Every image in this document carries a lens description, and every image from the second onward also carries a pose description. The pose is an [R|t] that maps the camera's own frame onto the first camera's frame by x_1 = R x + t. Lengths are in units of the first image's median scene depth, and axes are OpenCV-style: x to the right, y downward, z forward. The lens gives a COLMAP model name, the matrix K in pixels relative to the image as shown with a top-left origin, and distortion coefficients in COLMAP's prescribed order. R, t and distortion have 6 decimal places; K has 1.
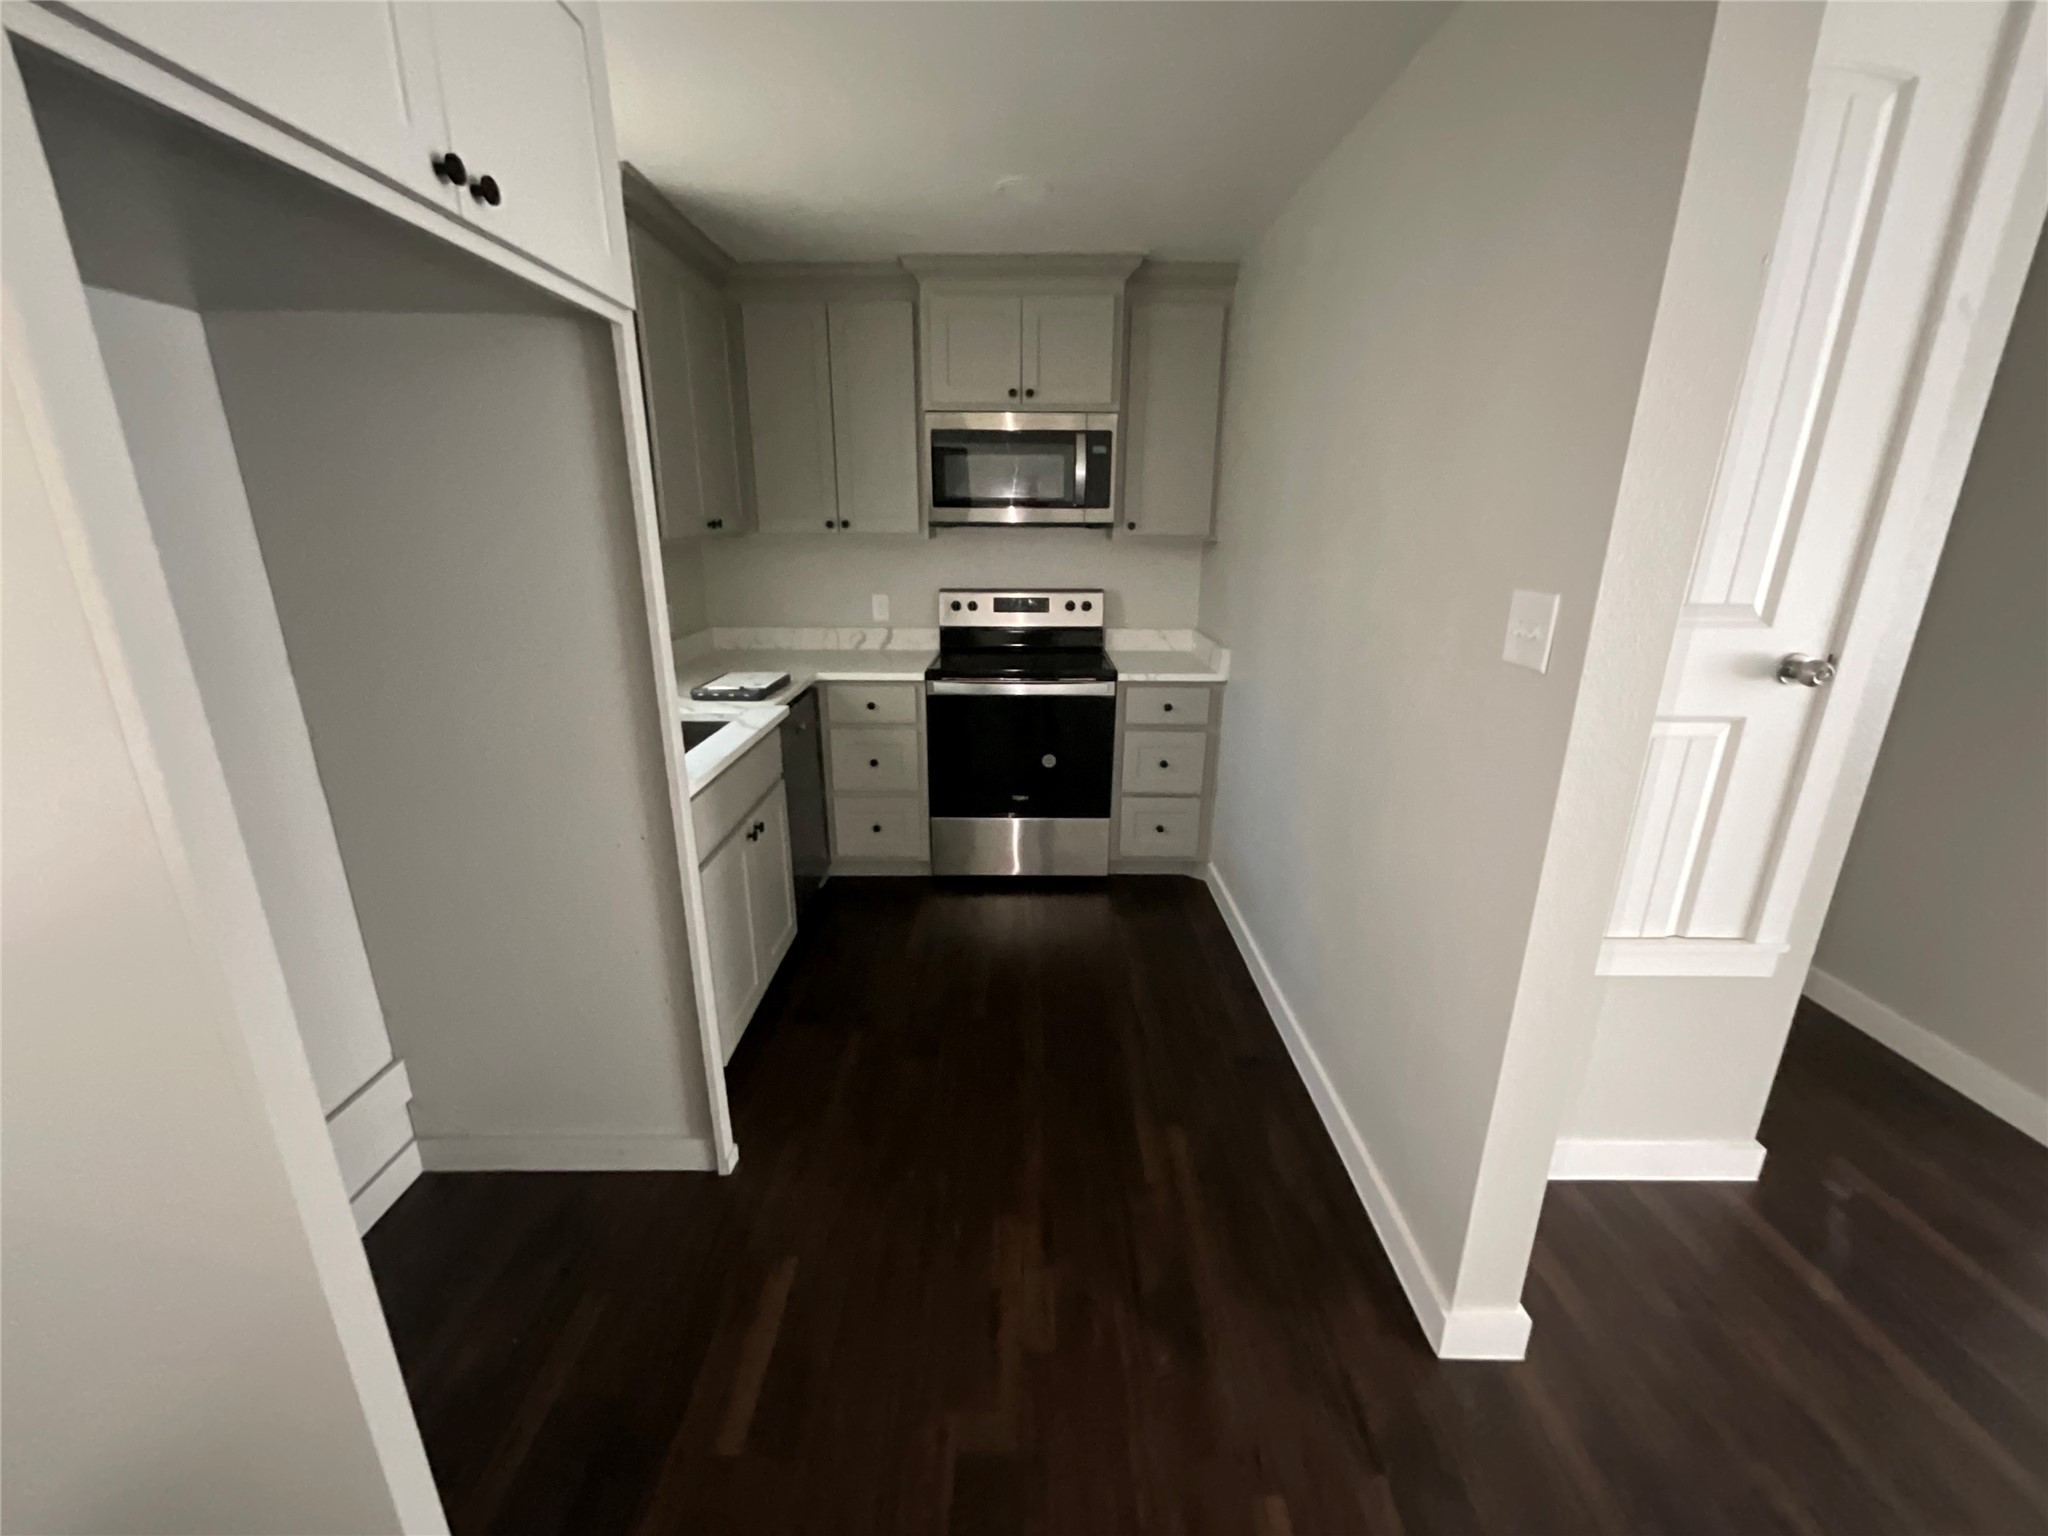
lens RADIAL K [[834.4, 0, 1027.6], [0, 834.4, 768.4], [0, 0, 1]] dist [-0.002296, 0.000492]
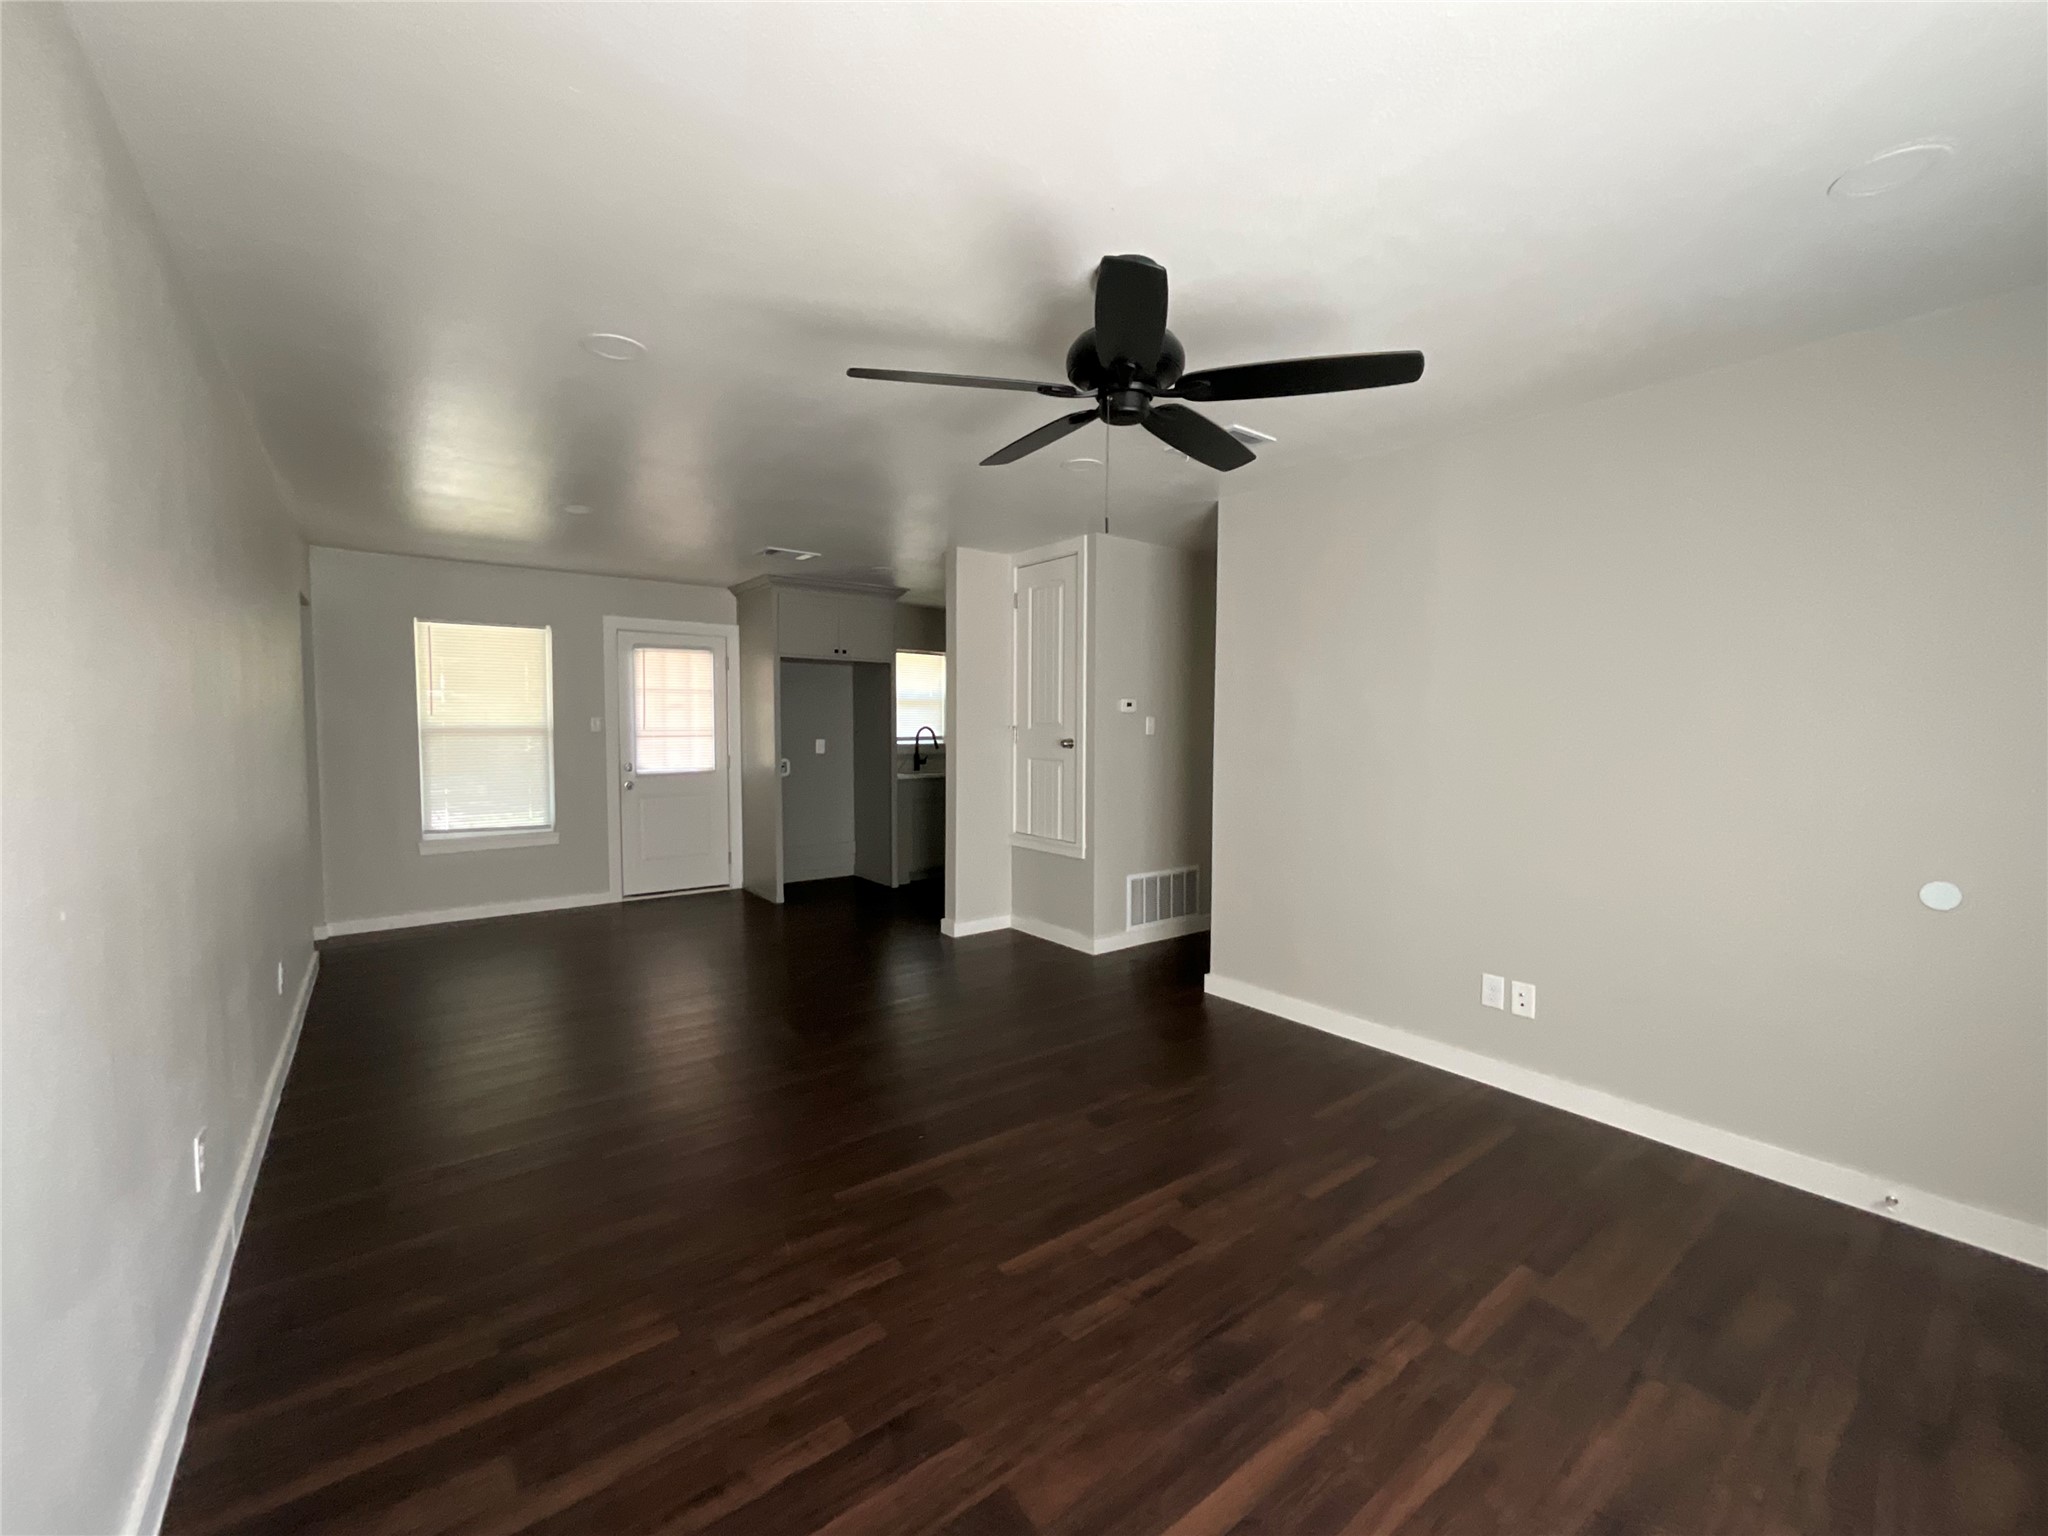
lens RADIAL K [[834.4, 0, 1027.6], [0, 834.4, 768.4], [0, 0, 1]] dist [-0.002296, 0.000492]
pose [[0.616623, 0.035038, -0.786479, 1.584483], [-0.232318, 0.962619, -0.139260, 0.204594], [0.752200, 0.268584, 0.601713, -0.450582]]
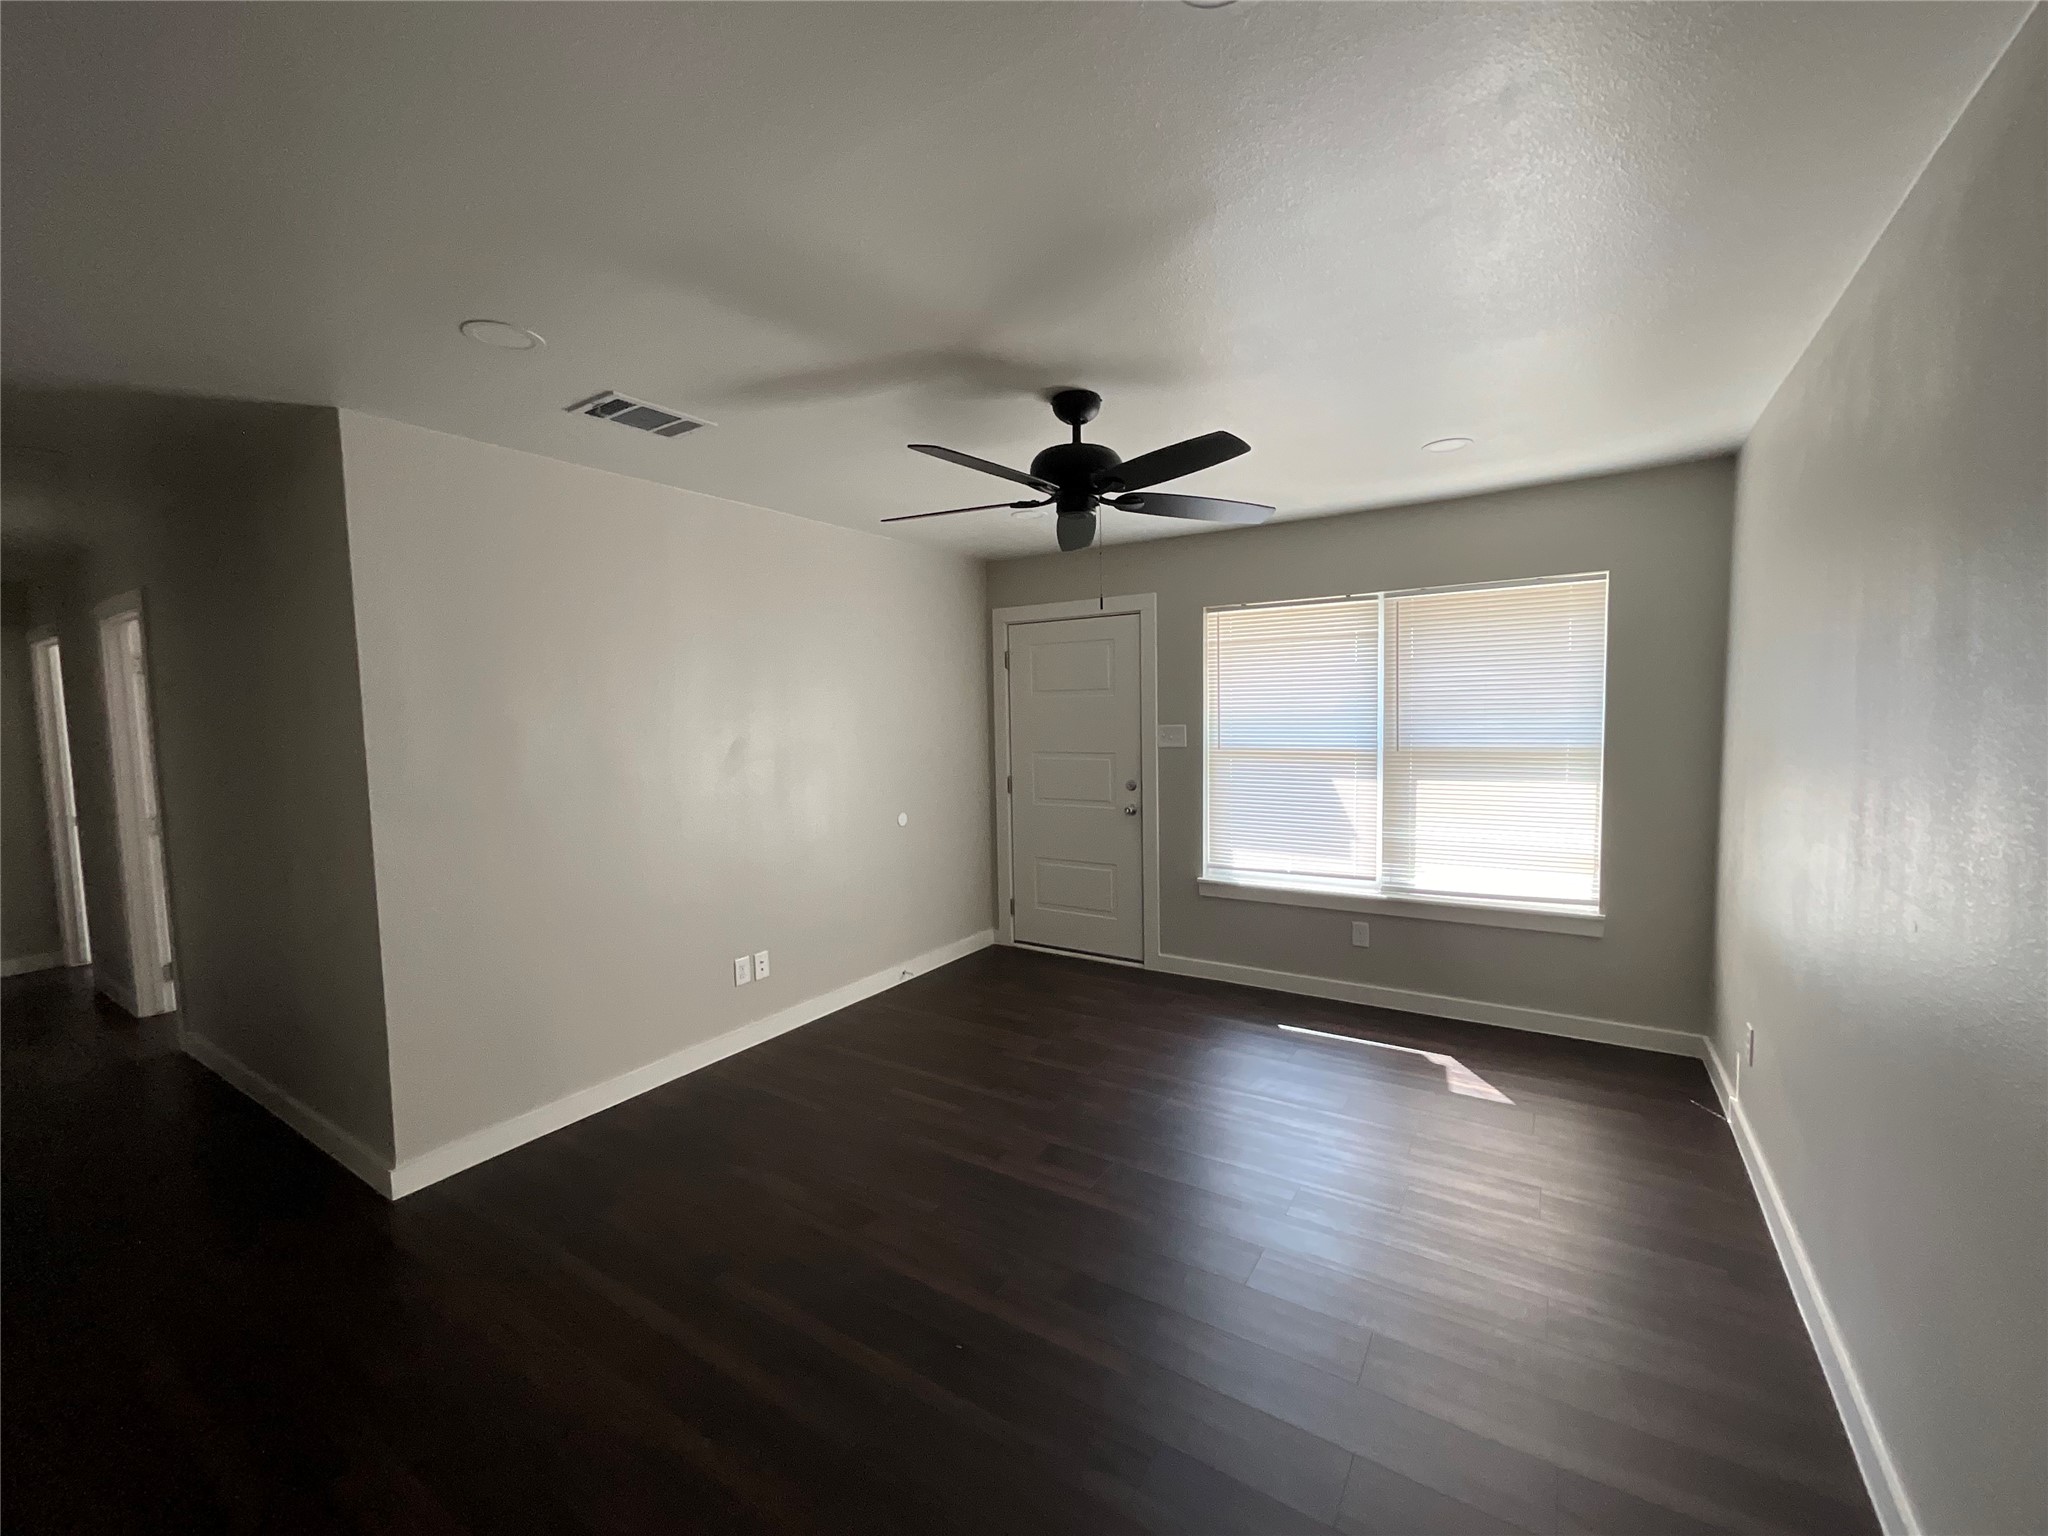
lens RADIAL K [[834.4, 0, 1027.6], [0, 834.4, 768.4], [0, 0, 1]] dist [-0.002296, 0.000492]
pose [[0.546065, -0.080477, 0.833868, 0.474102], [0.276097, 0.957052, -0.088438, 0.139175], [-0.790938, 0.278521, 0.544833, -0.418435]]
